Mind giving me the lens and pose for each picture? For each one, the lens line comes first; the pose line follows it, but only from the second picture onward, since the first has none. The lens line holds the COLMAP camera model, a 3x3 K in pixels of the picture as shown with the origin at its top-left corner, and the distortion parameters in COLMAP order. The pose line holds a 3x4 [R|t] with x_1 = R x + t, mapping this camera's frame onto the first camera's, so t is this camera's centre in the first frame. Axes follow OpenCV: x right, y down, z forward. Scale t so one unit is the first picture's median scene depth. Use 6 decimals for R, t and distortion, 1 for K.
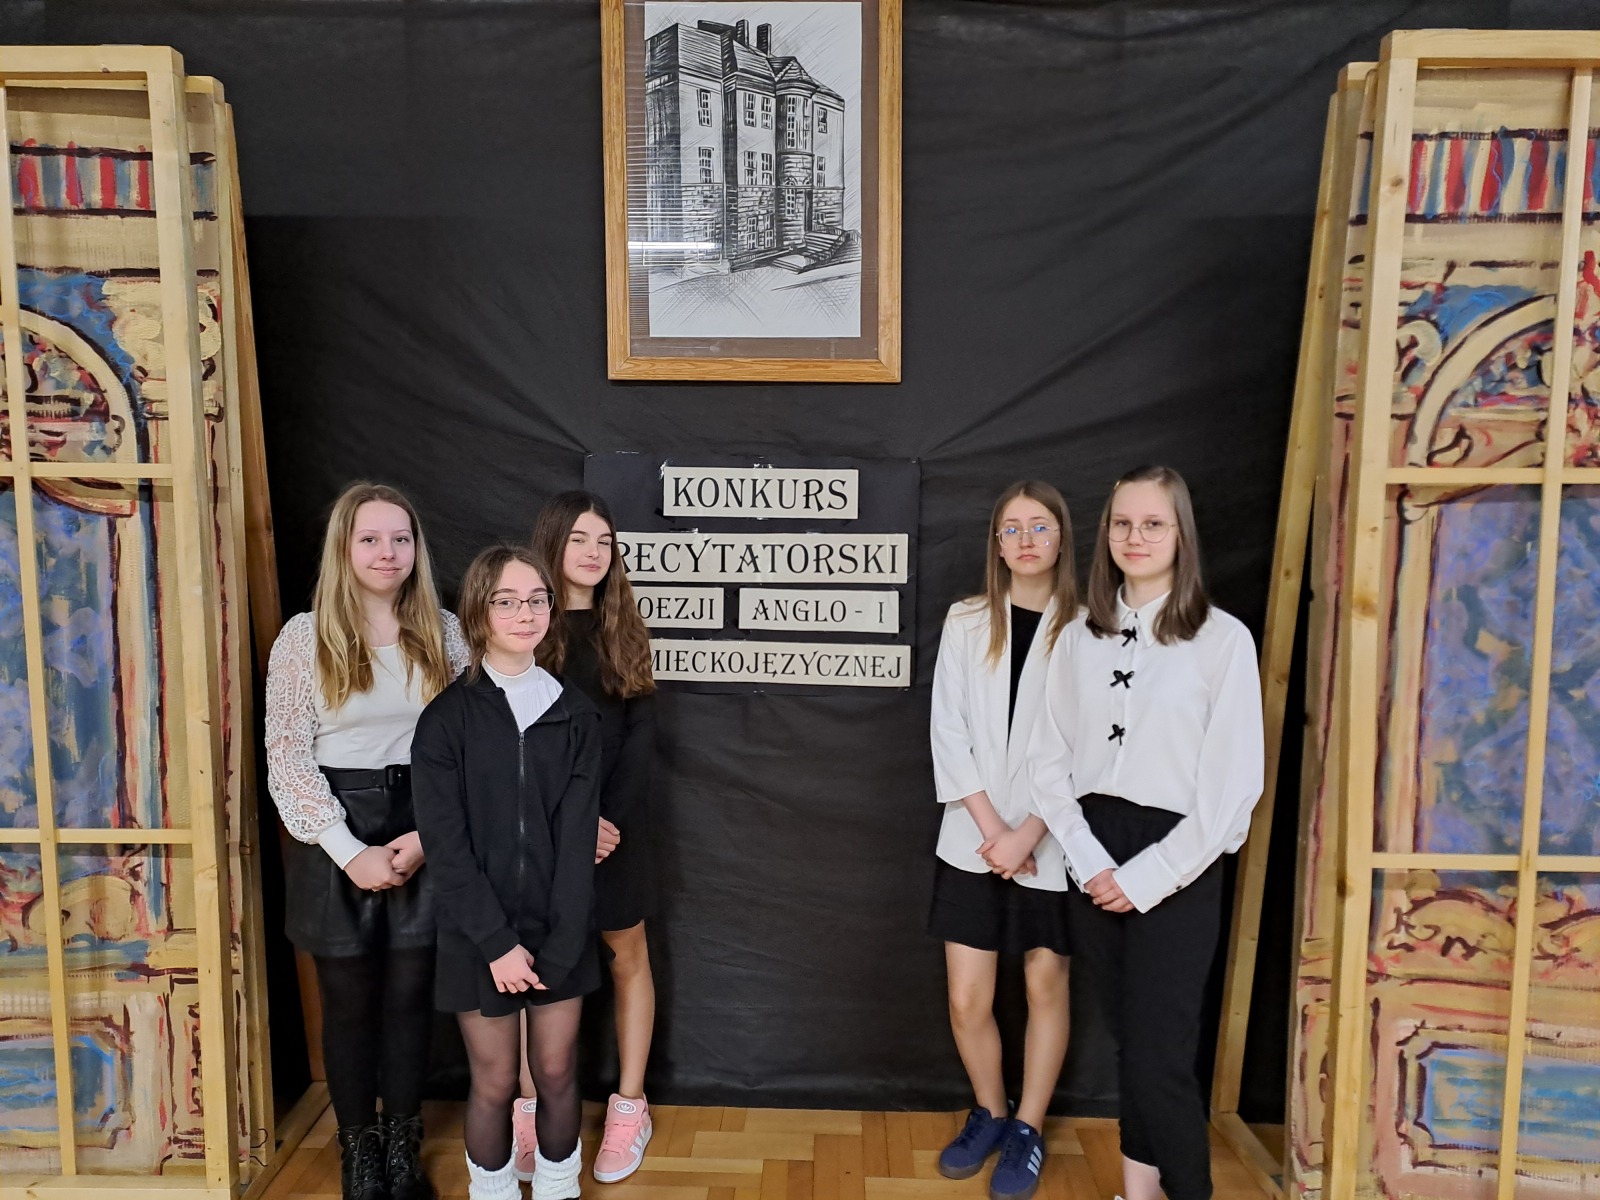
lens RADIAL K [[1159.8, 0, 791.9], [0, 1159.8, 600.7], [0, 0, 1]] dist [0.099857, -0.069013]
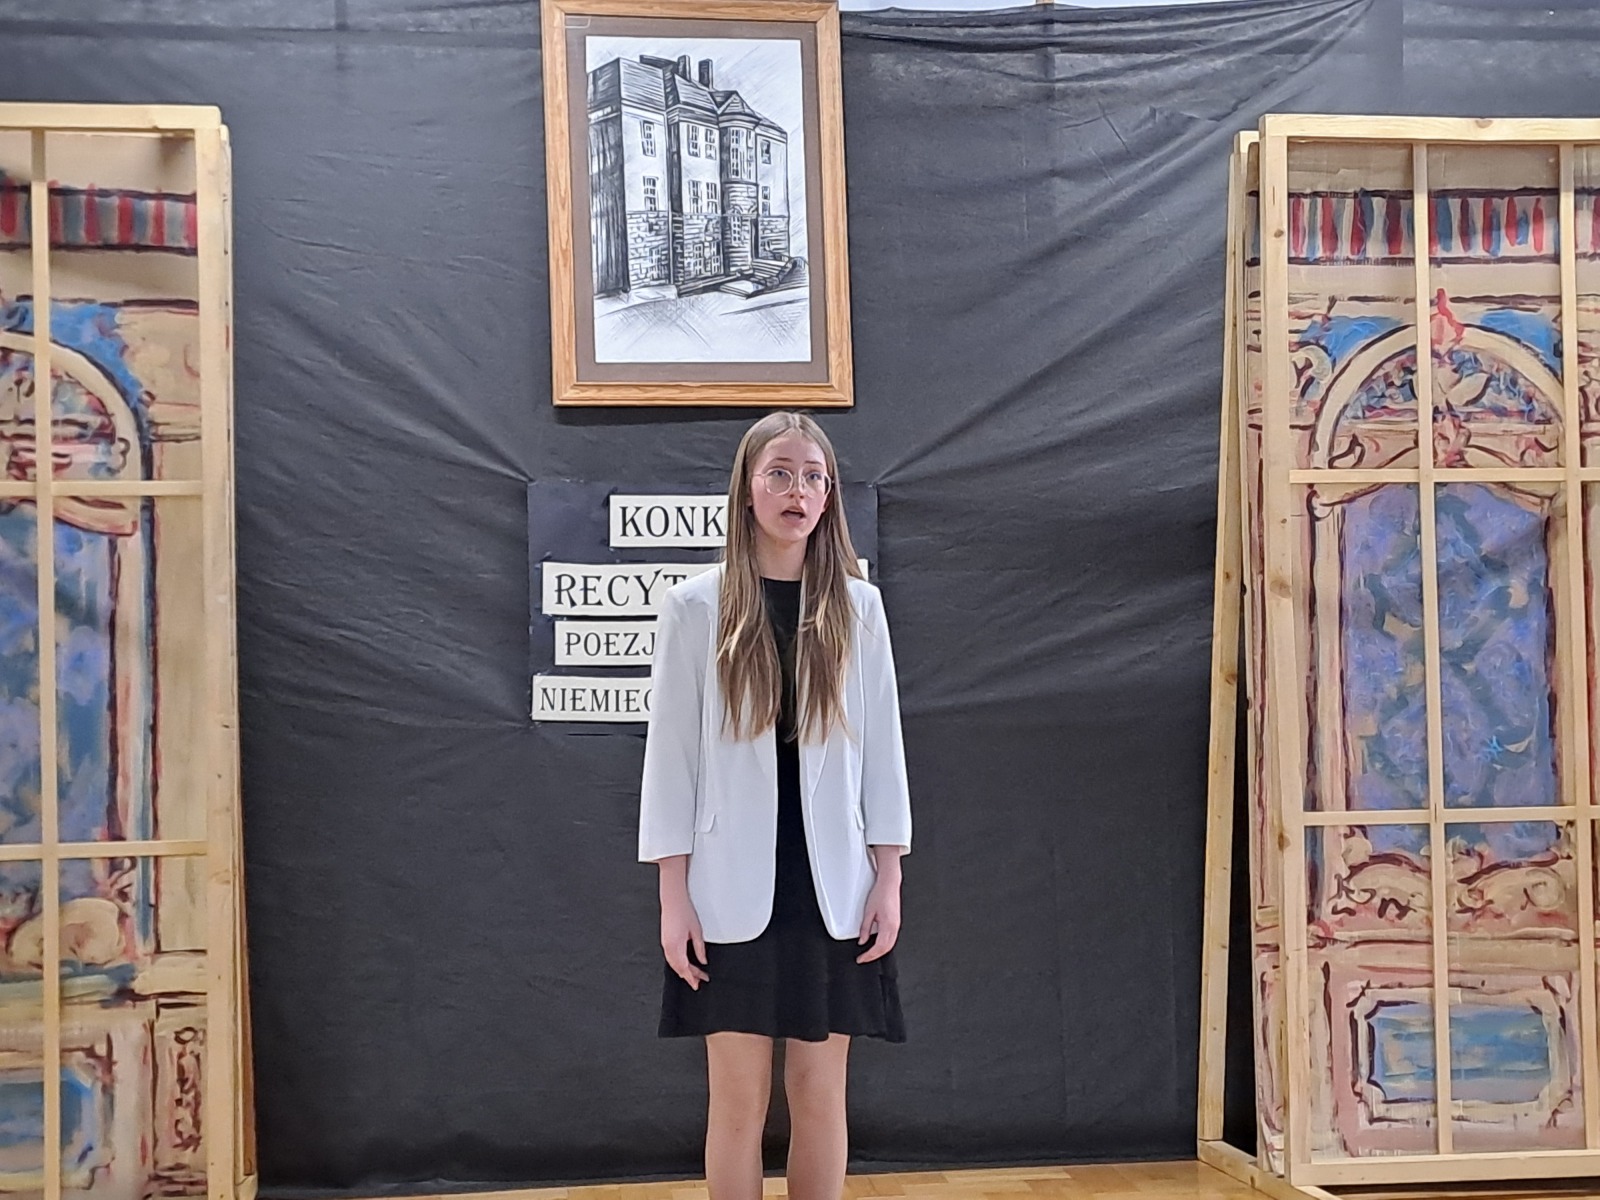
lens RADIAL K [[2308.9, 0, 809.3], [0, 2308.9, 616.0], [0, 0, 1]] dist [0.116571, -0.038862]
pose [[0.988776, -0.019188, 0.148169, -0.275626], [0.037735, 0.991639, -0.123399, 0.265025], [-0.144562, 0.127605, 0.981233, -1.033811]]
